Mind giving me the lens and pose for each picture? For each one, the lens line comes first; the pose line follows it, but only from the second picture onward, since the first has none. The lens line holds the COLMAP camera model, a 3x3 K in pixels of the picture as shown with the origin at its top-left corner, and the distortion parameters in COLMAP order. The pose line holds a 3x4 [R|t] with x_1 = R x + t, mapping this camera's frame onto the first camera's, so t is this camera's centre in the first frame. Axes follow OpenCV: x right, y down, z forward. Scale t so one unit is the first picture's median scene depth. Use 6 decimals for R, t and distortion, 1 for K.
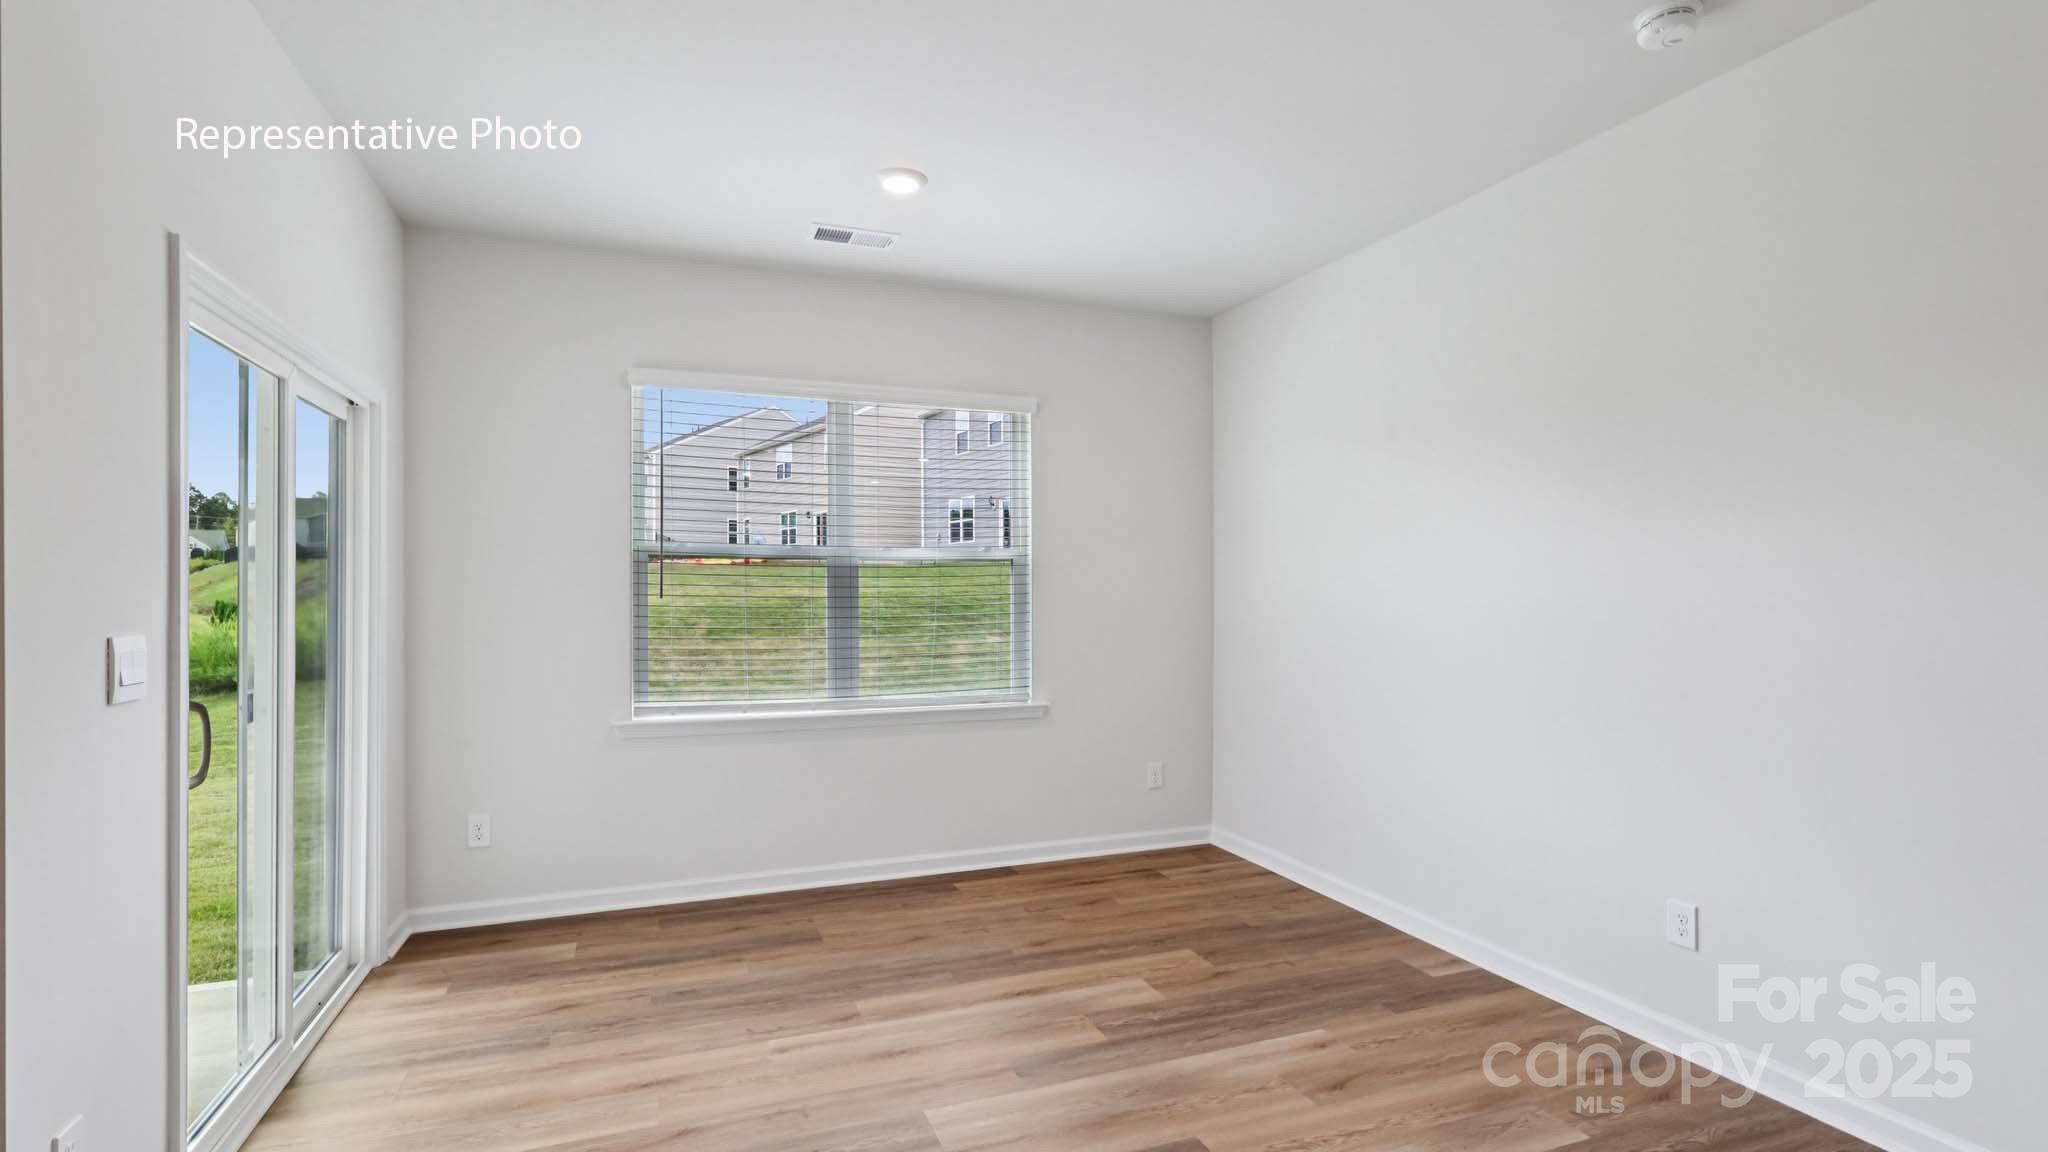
lens RADIAL K [[964.3, 0, 1015.6], [0, 964.3, 589.3], [0, 0, 1]] dist [-0.001053, -0.000494]
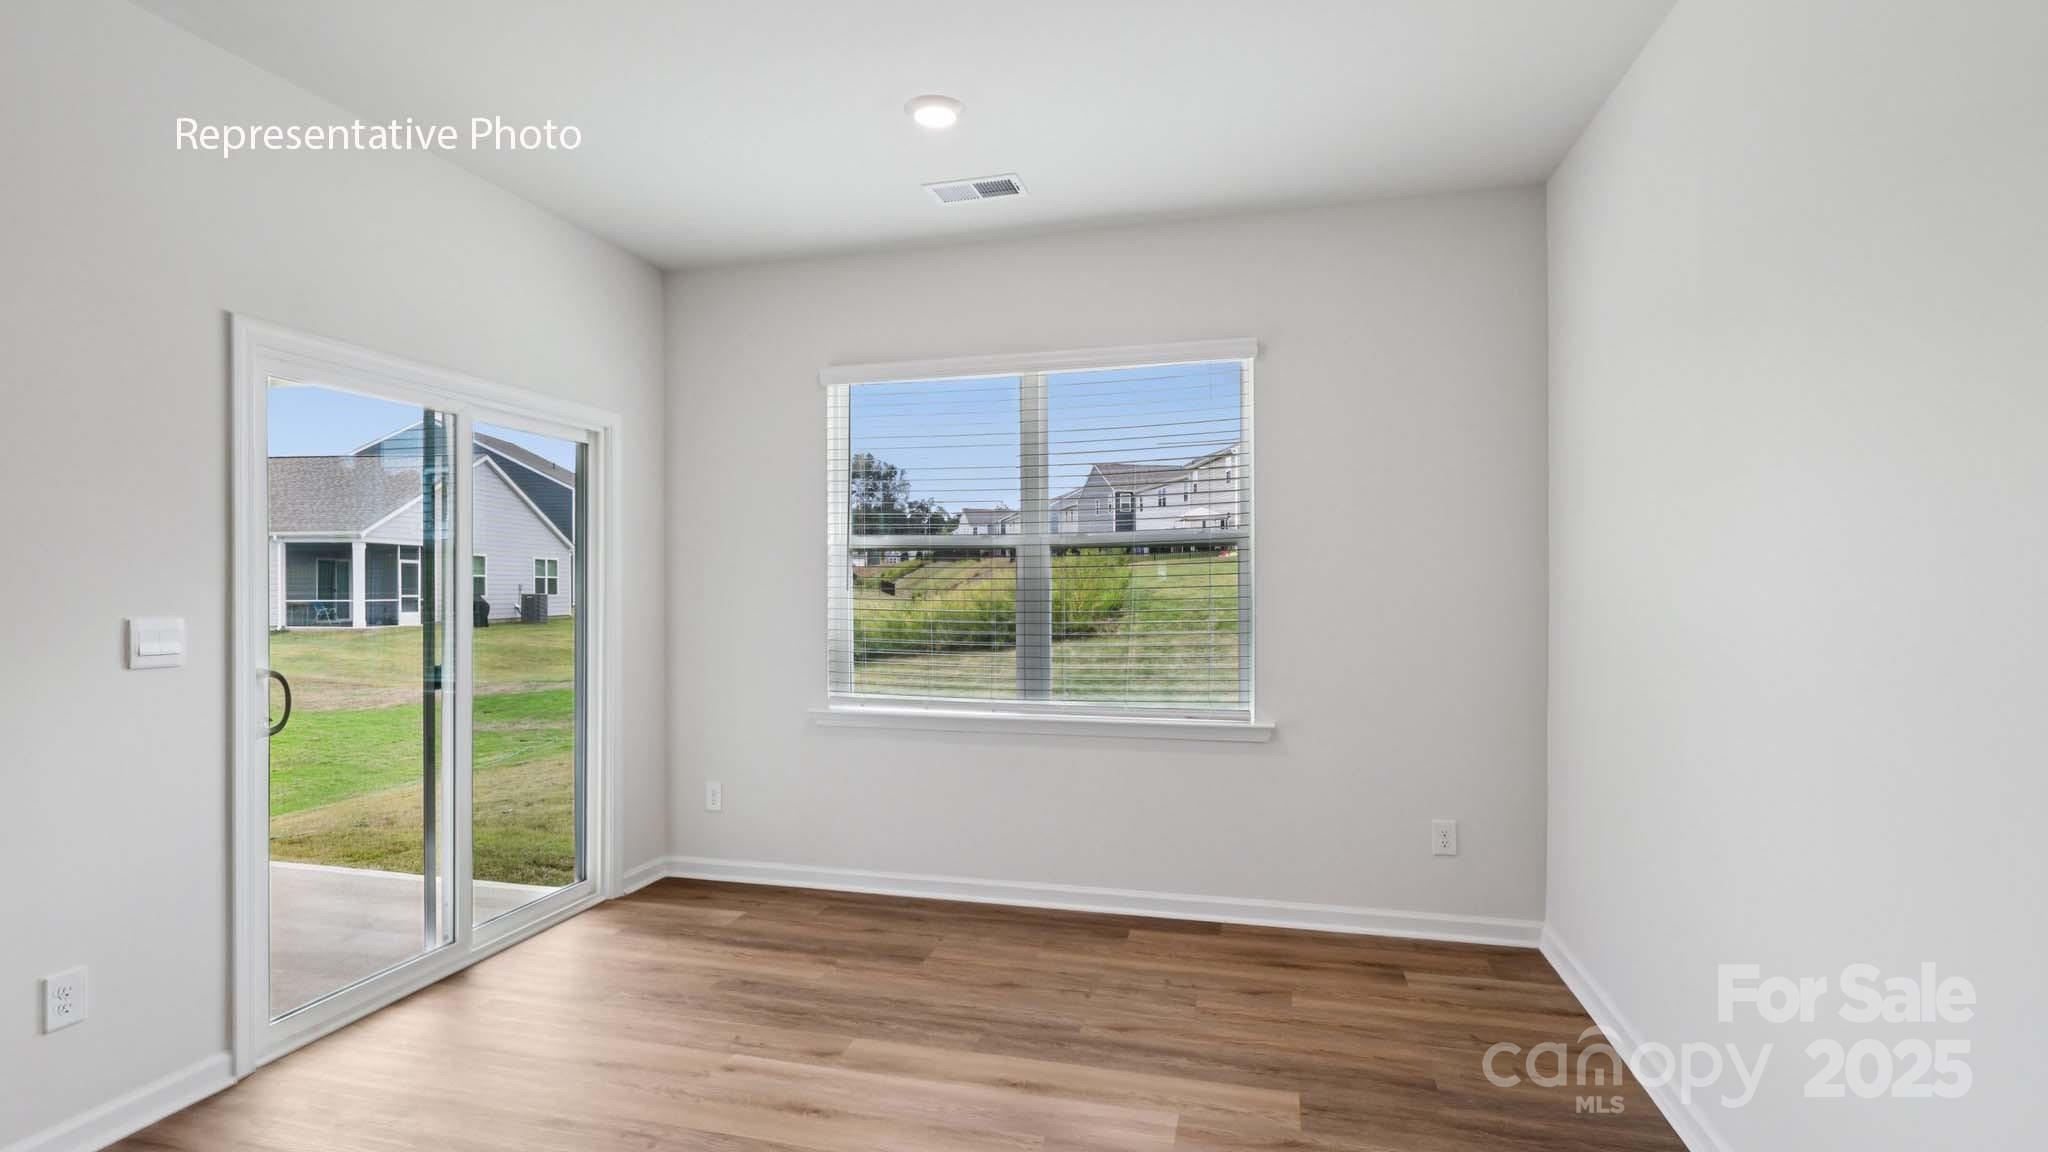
lens RADIAL K [[964.3, 0, 1015.6], [0, 964.3, 589.3], [0, 0, 1]] dist [-0.001053, -0.000494]
pose [[0.807680, -0.000439, -0.589622, 0.401437], [0.004464, 0.999976, 0.005369, 0.003063], [0.589605, -0.006969, 0.807662, 0.299947]]
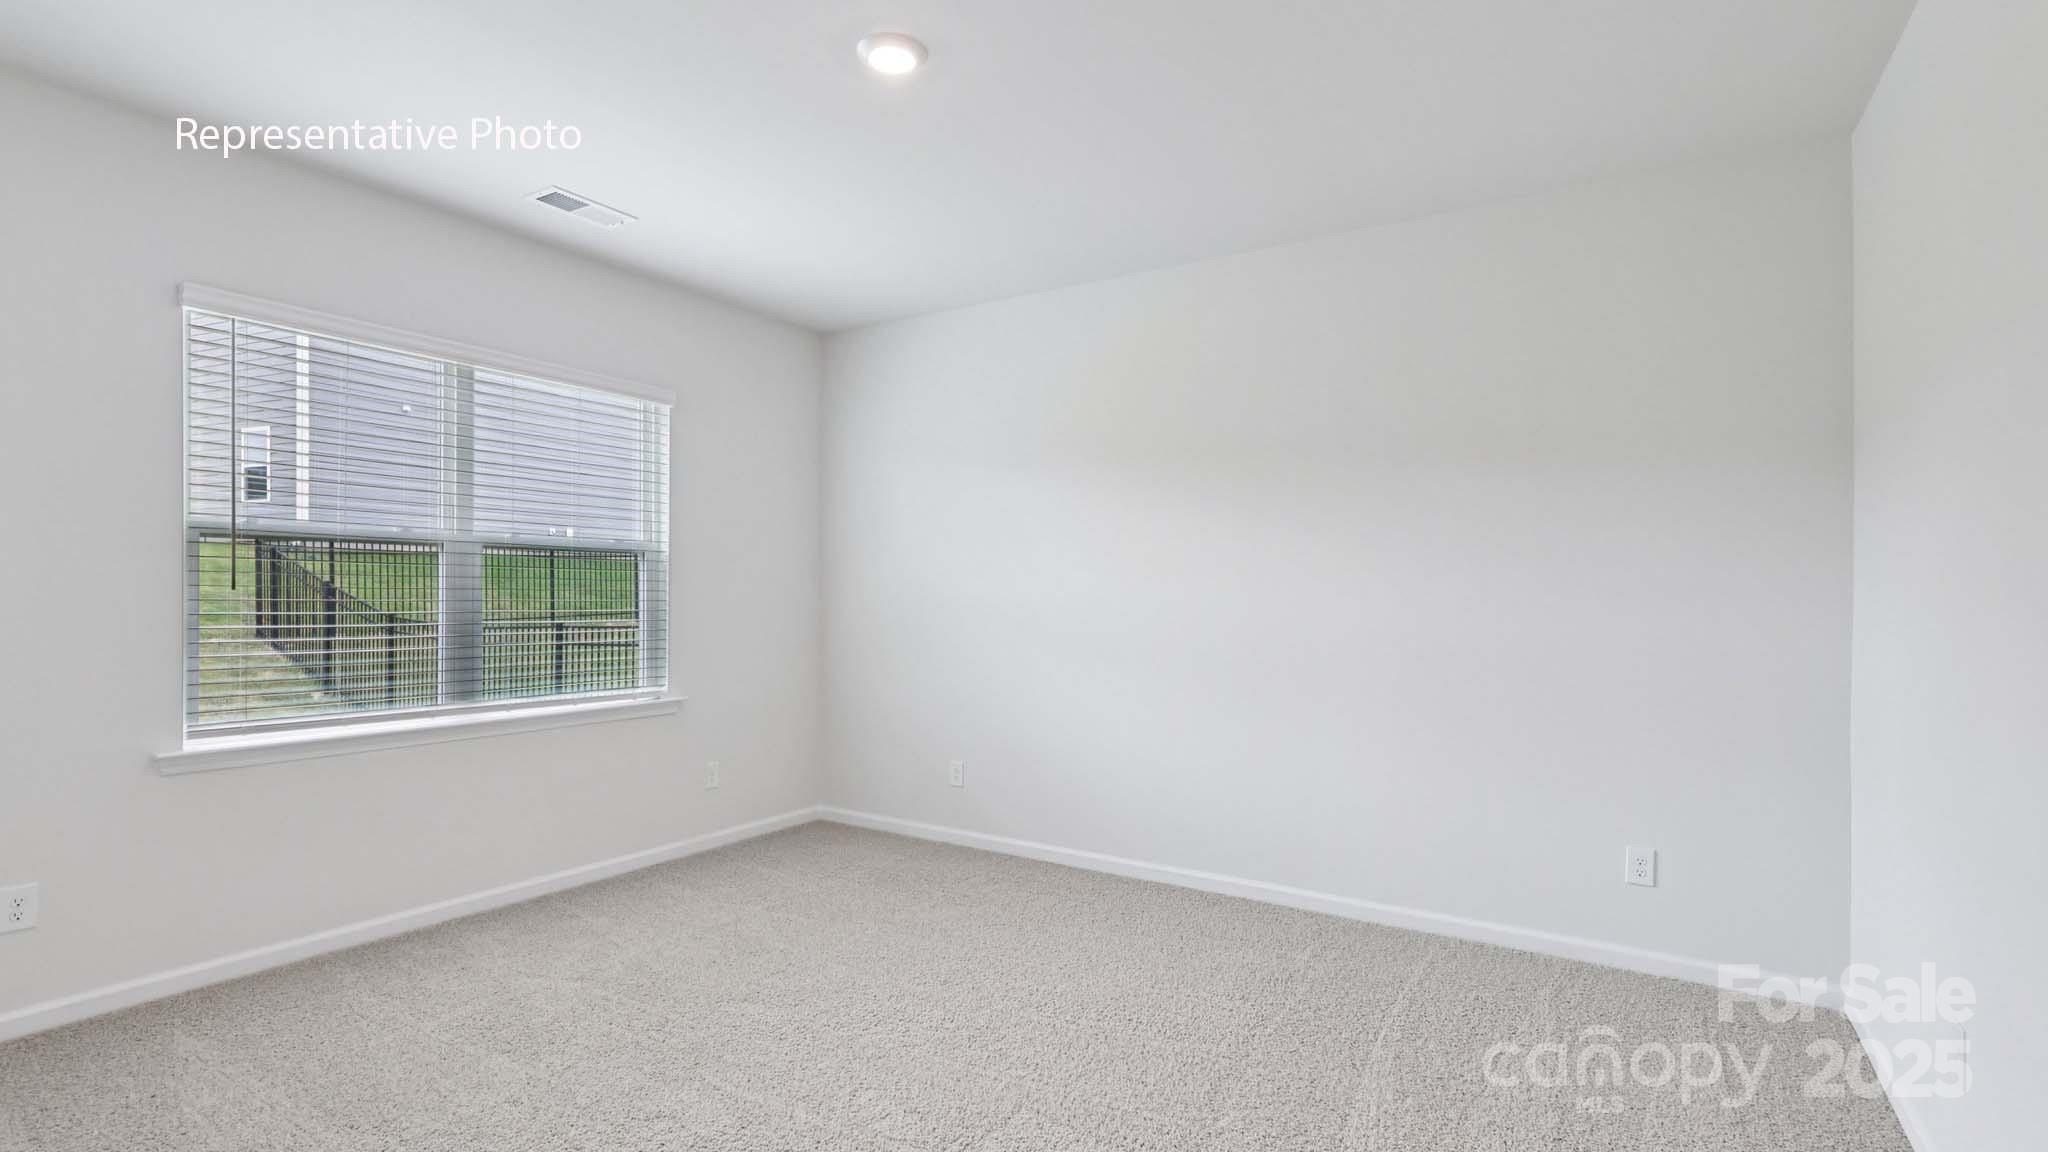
lens RADIAL K [[964.3, 0, 1015.6], [0, 964.3, 589.3], [0, 0, 1]] dist [-0.001053, -0.000494]
pose [[0.819225, 0.008040, 0.573416, -0.317381], [-0.009015, 0.999959, -0.001141, 0.004948], [-0.573402, -0.004235, 0.819263, -0.016902]]
